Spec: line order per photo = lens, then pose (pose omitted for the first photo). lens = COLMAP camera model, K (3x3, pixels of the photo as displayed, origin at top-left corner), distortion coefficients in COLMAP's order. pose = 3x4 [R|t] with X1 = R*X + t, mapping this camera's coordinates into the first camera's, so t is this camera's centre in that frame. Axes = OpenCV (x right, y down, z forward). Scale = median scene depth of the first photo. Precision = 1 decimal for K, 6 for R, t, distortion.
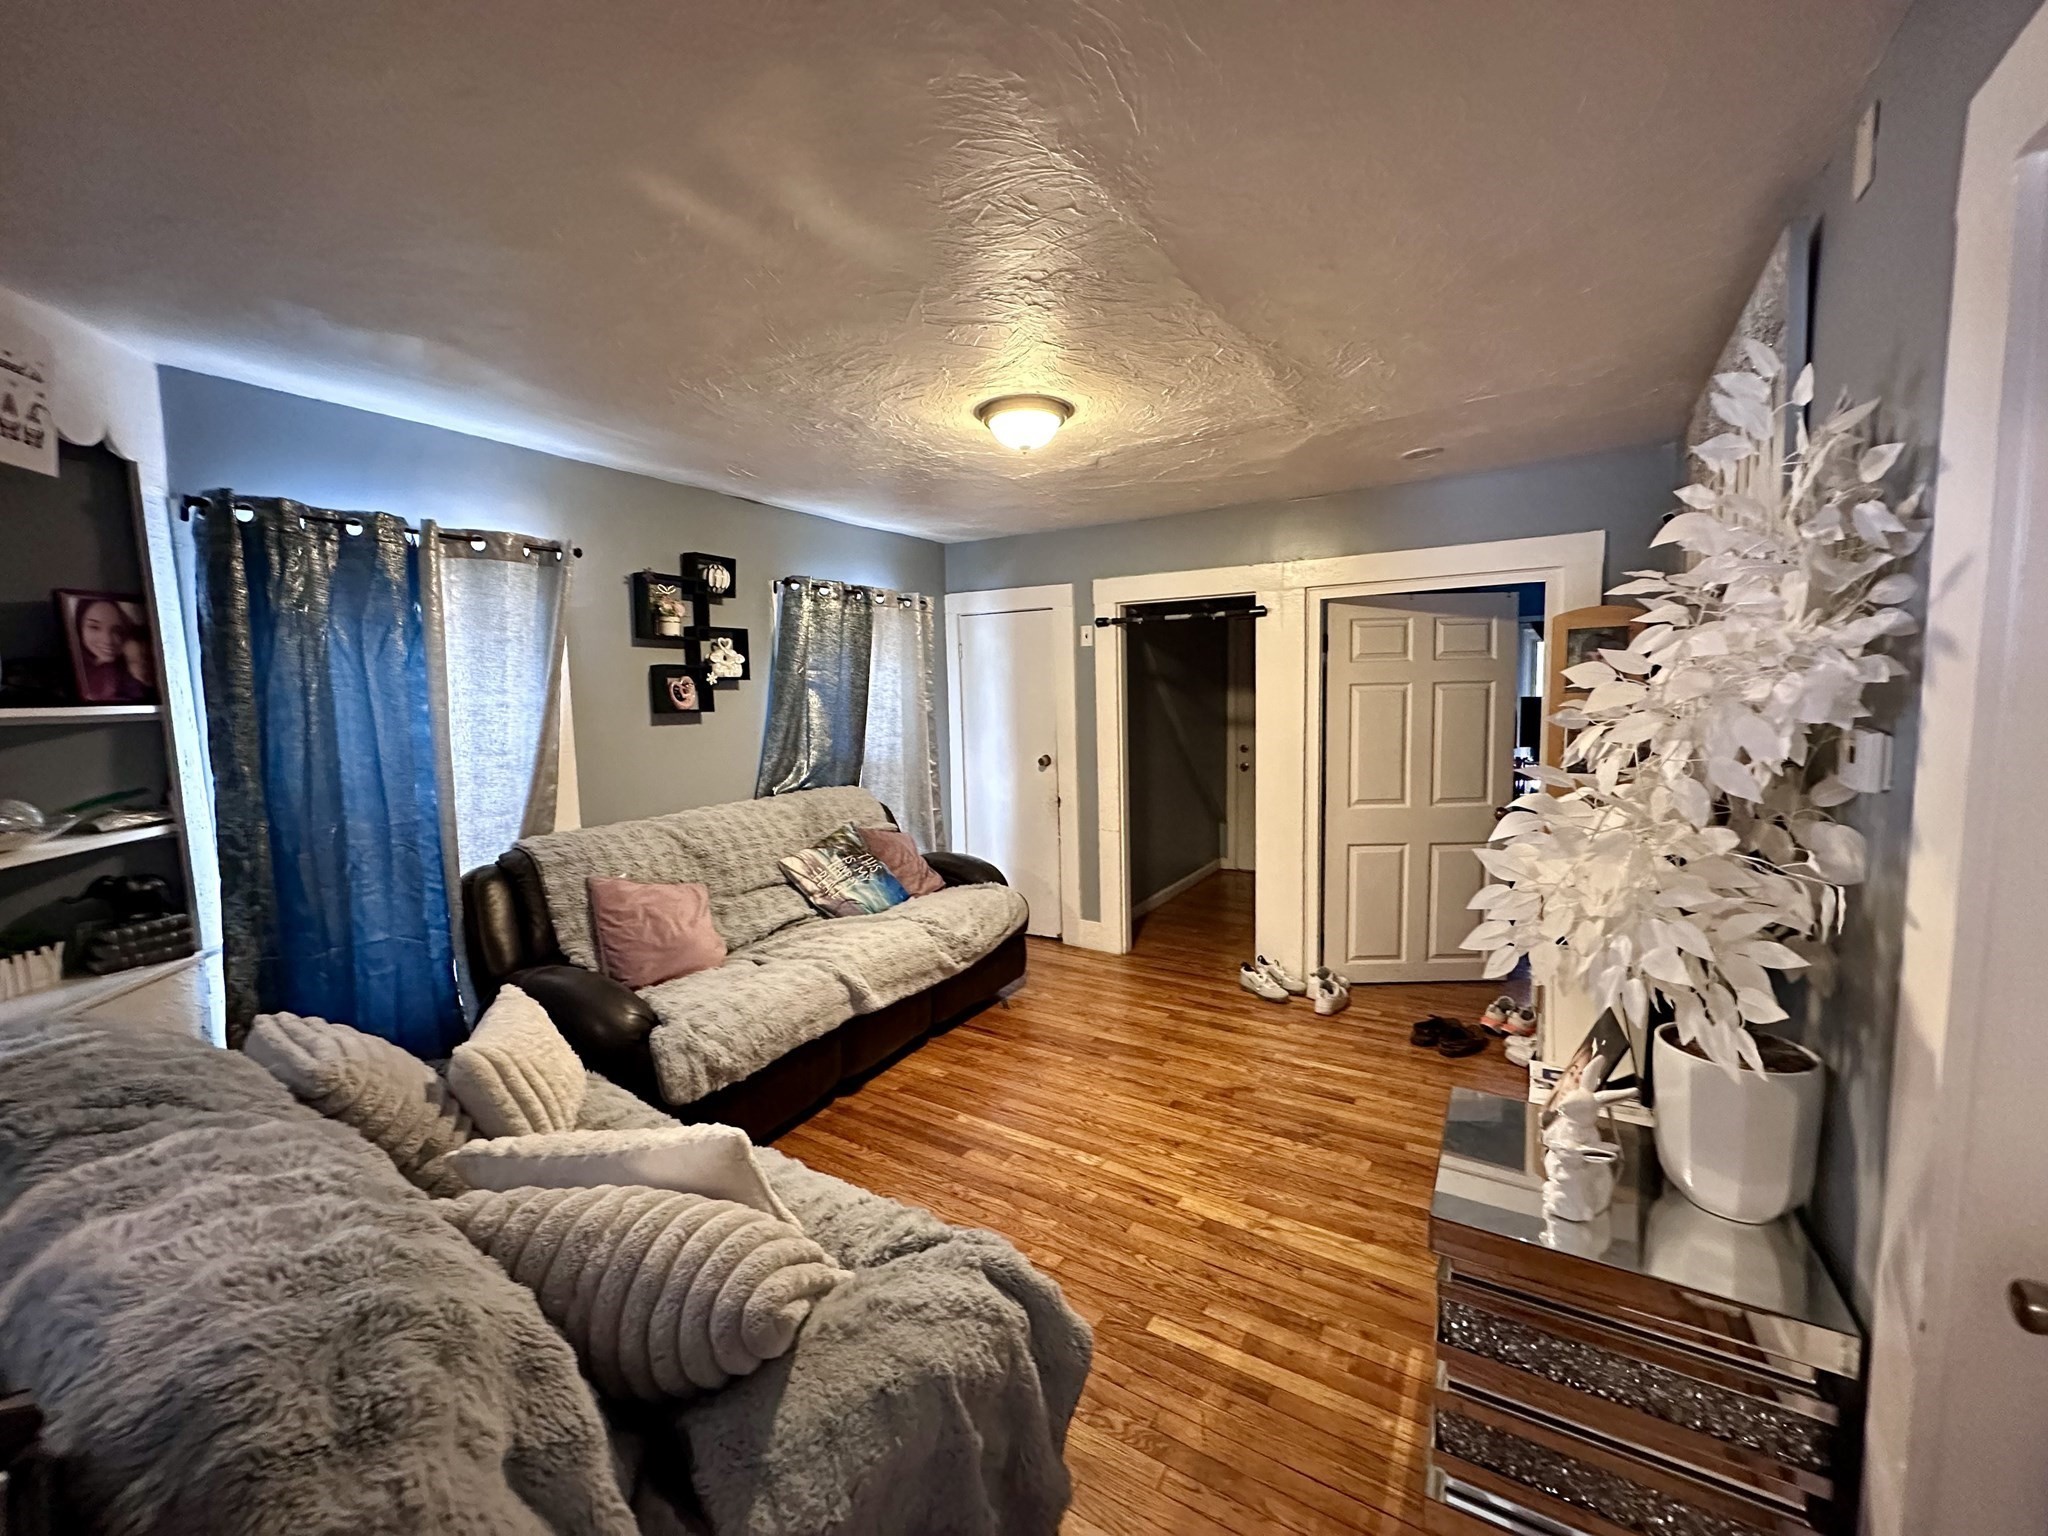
lens RADIAL K [[813.9, 0, 1028.9], [0, 813.9, 769.0], [0, 0, 1]] dist [-0.011226, -0.000089]
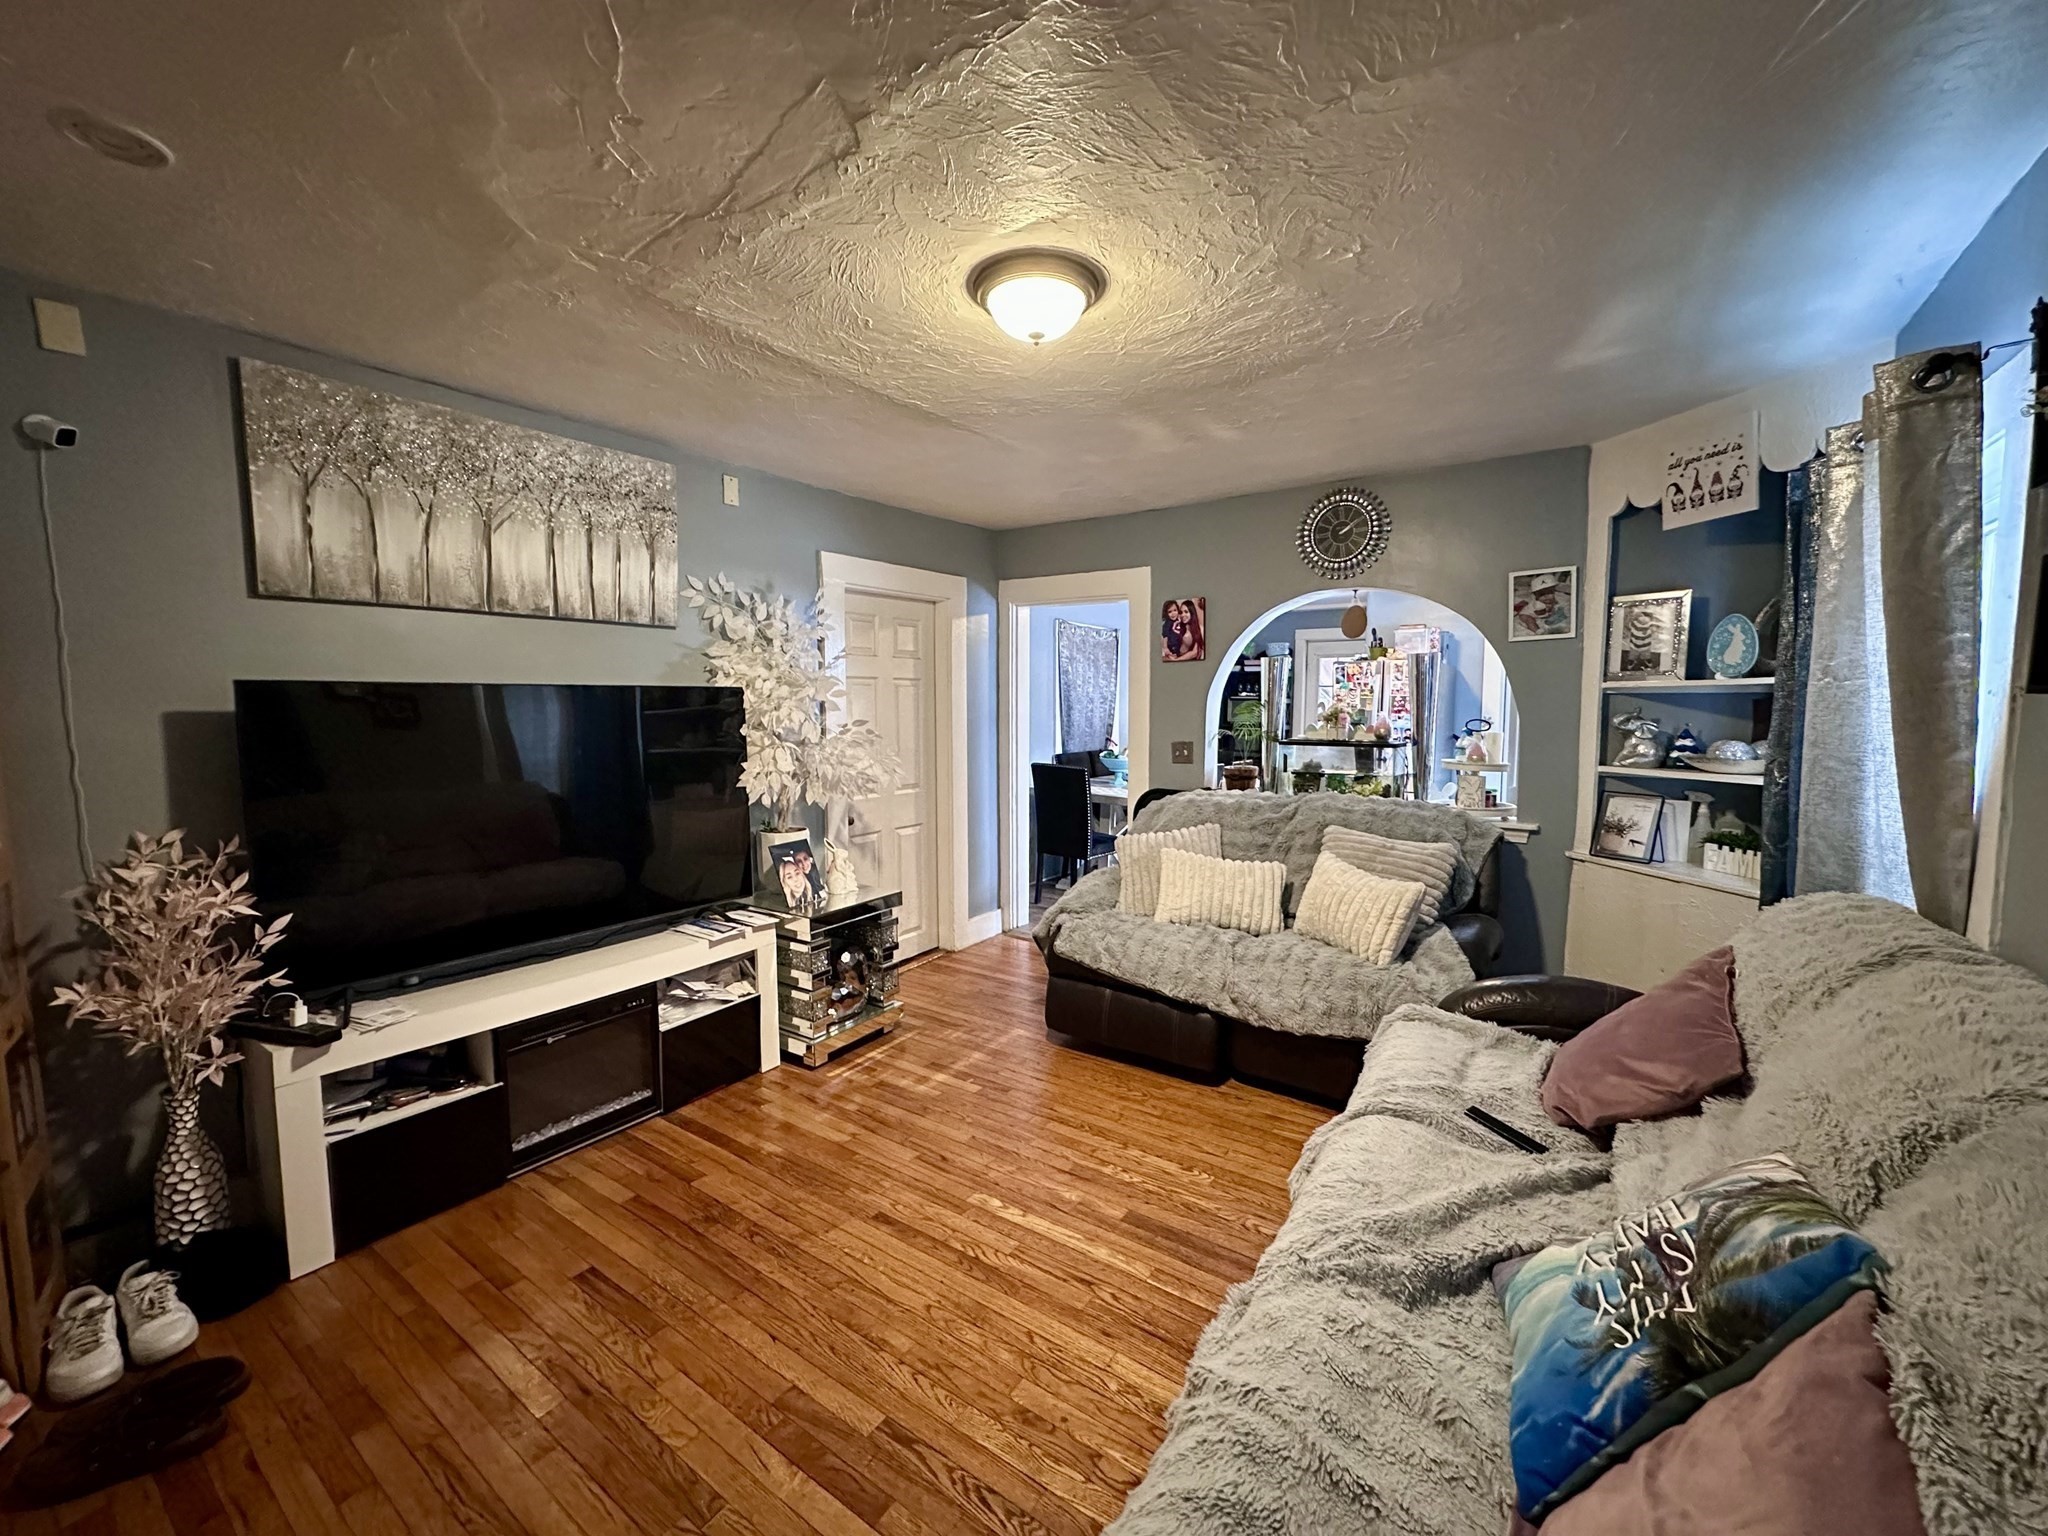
lens RADIAL K [[813.9, 0, 1025.8], [0, 813.9, 767.6], [0, 0, 1]] dist [-0.011226, -0.000089]
pose [[-0.998208, 0.016300, 0.057578, -0.029439], [0.026256, 0.983925, 0.176641, -0.149353], [-0.053773, 0.177836, -0.982590, 1.763469]]
